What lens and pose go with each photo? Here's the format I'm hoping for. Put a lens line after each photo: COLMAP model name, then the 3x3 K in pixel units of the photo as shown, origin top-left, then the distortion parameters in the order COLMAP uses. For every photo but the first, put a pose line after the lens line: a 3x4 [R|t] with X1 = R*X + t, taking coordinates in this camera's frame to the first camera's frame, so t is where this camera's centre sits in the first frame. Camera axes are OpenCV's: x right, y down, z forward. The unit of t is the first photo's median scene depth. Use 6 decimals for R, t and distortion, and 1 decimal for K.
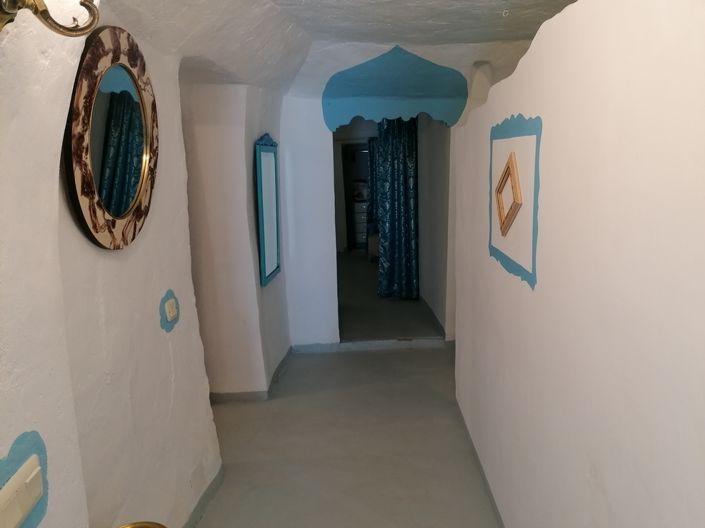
lens RADIAL K [[537.8, 0, 349.6], [0, 537.8, 263.5], [0, 0, 1]] dist [0.070617, -0.036547]
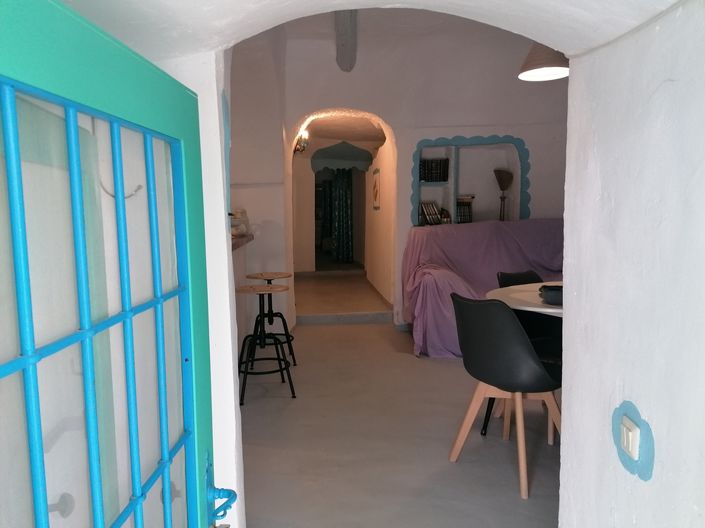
lens RADIAL K [[537.8, 0, 355.6], [0, 537.8, 267.2], [0, 0, 1]] dist [0.070617, -0.036547]
pose [[0.991804, 0.011312, 0.127268, -0.133154], [-0.000320, 0.996290, -0.086058, 0.315637], [-0.127769, 0.085312, 0.988128, -1.126613]]
